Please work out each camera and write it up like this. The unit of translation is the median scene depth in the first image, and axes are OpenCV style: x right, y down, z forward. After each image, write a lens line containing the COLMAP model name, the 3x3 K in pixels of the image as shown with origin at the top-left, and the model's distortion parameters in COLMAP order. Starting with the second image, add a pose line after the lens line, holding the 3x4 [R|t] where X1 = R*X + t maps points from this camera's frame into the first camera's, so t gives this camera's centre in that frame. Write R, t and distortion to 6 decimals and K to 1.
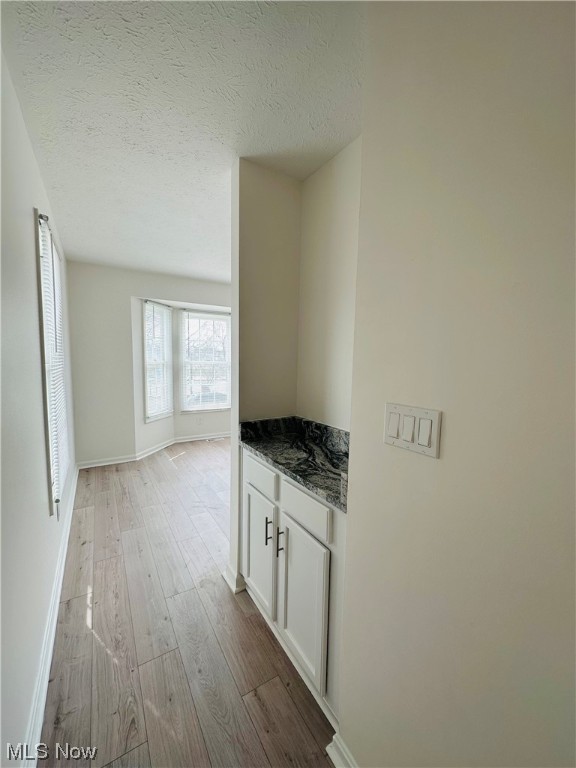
lens RADIAL K [[304.0, 0, 286.3], [0, 304.0, 381.7], [0, 0, 1]] dist [-0.003994, 0.000006]
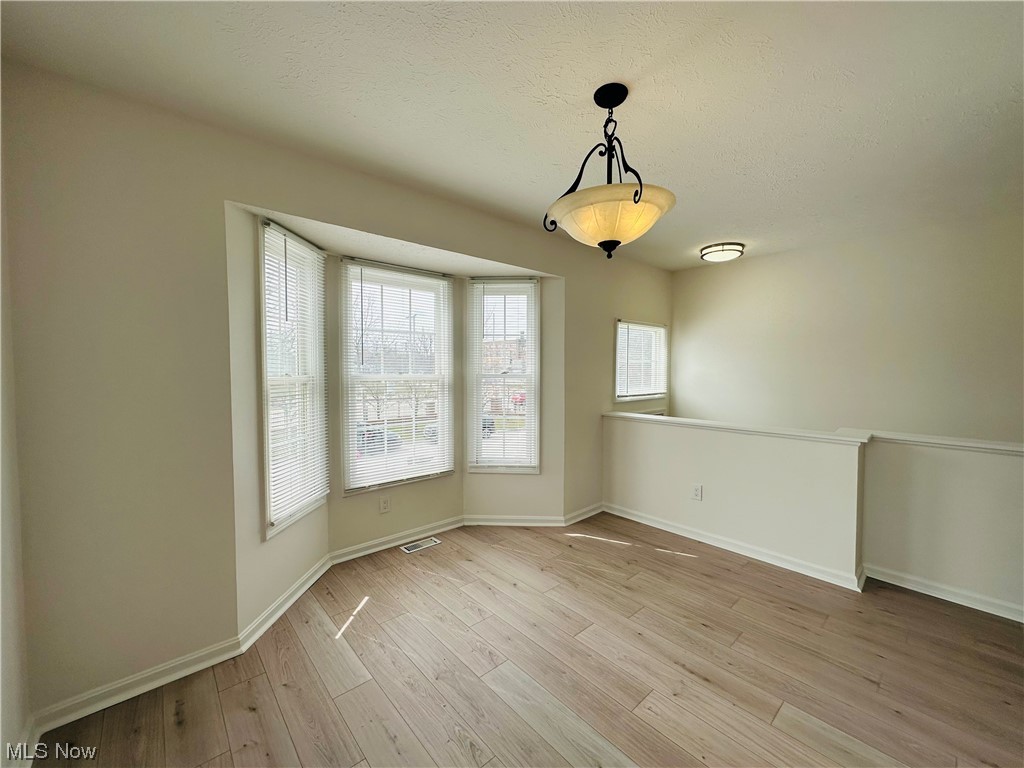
lens RADIAL K [[405.3, 0, 507.6], [0, 405.3, 383.8], [0, 0, 1]] dist [-0.003994, 0.000006]
pose [[0.986371, -0.017059, 0.163652, -0.235488], [0.023660, 0.998980, -0.038472, -0.031209], [-0.162828, 0.041820, 0.985768, 0.428421]]
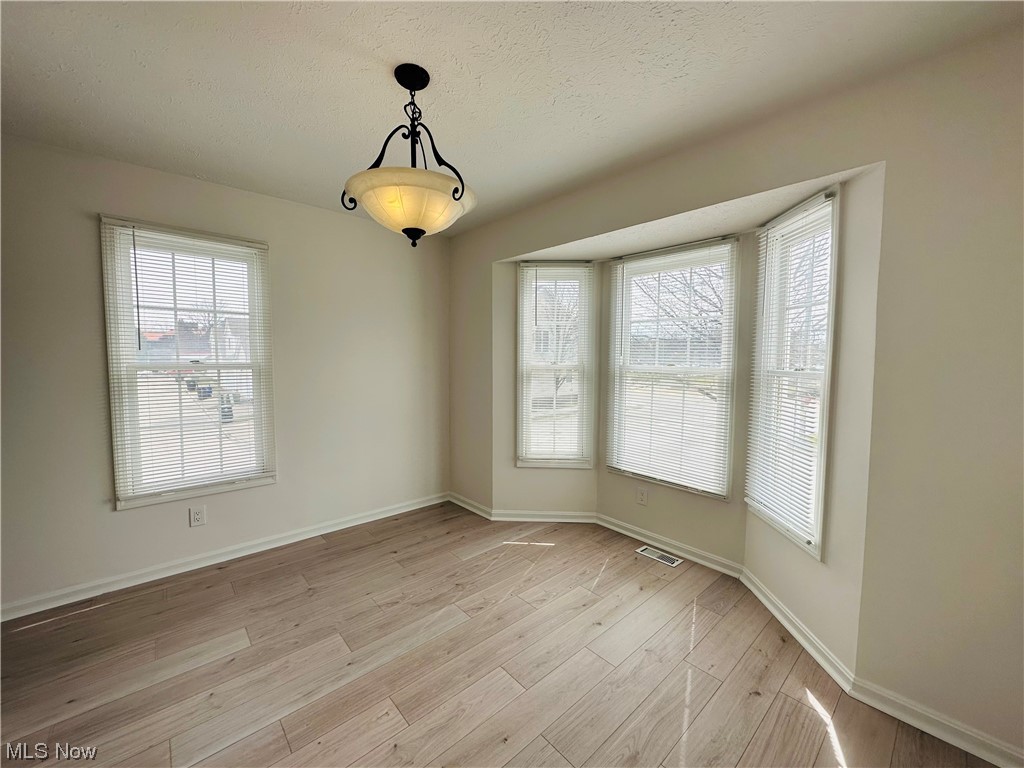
lens RADIAL K [[405.3, 0, 517.2], [0, 405.3, 383.2], [0, 0, 1]] dist [-0.003994, 0.000006]
pose [[0.178735, 0.056640, -0.982266, 0.307013], [-0.085461, 0.995462, 0.041851, -0.059594], [0.980179, 0.076465, 0.182765, 0.813553]]
